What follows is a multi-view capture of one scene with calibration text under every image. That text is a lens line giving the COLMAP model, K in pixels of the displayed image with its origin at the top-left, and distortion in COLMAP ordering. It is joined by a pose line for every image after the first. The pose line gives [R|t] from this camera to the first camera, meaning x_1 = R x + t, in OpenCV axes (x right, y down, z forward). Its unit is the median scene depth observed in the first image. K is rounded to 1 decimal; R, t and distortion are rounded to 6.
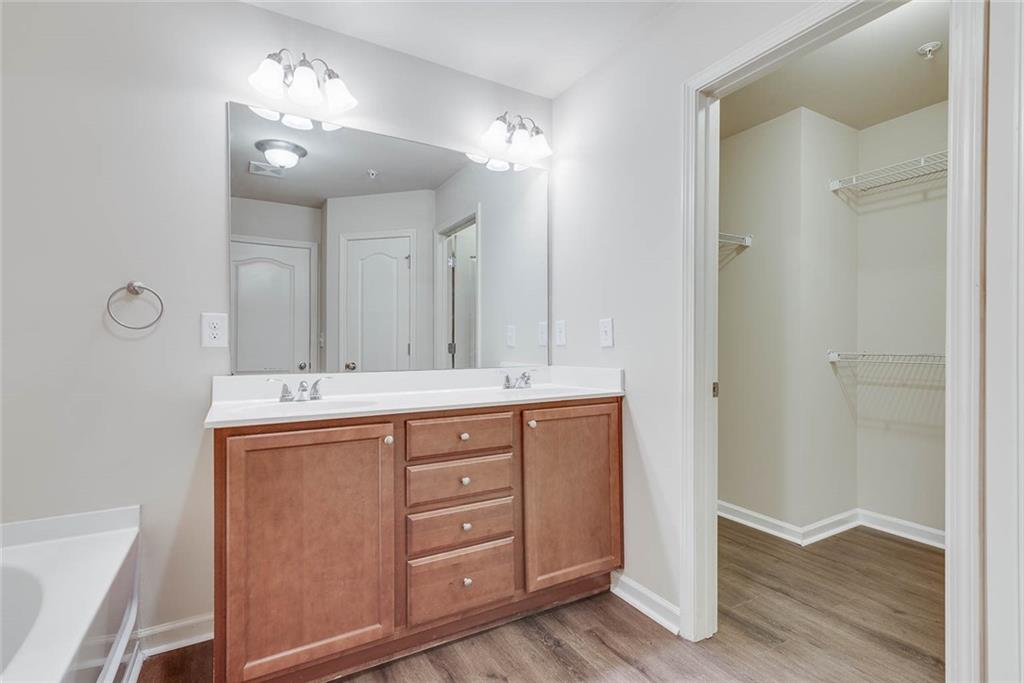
lens RADIAL K [[474.9, 0, 511.0], [0, 474.9, 343.3], [0, 0, 1]] dist [0.018814, 0.000266]
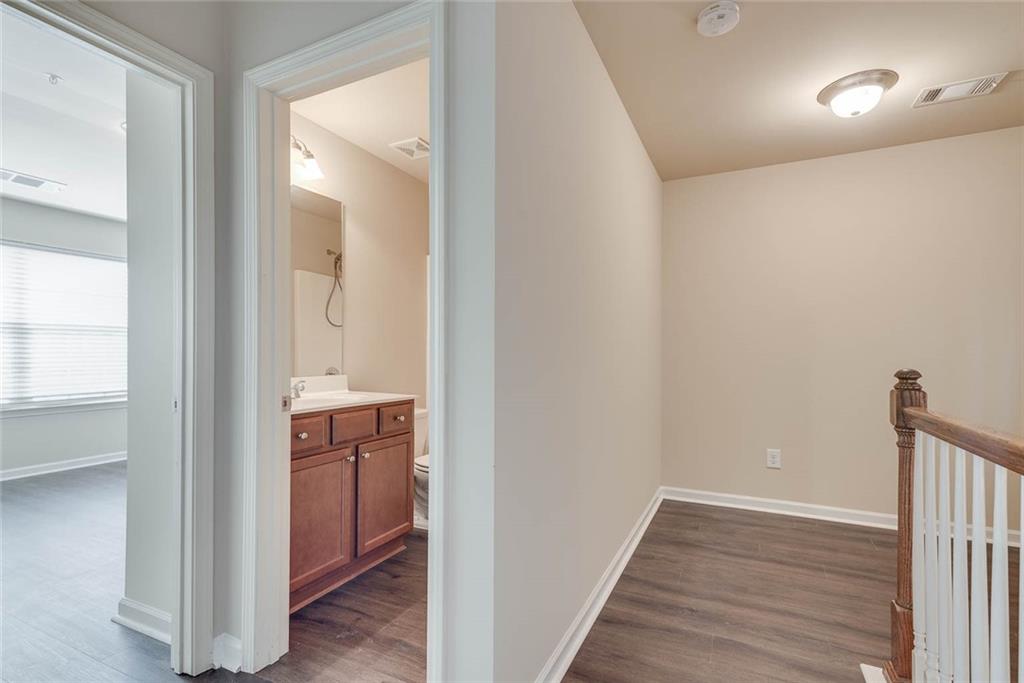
lens RADIAL K [[458.0, 0, 516.9], [0, 458.0, 353.6], [0, 0, 1]] dist [0.000045, 0.000358]
pose [[0.816457, 0.007968, 0.577351, -0.538340], [-0.003890, 0.999958, -0.008298, 0.002646], [-0.577393, 0.004529, 0.816454, -0.321812]]
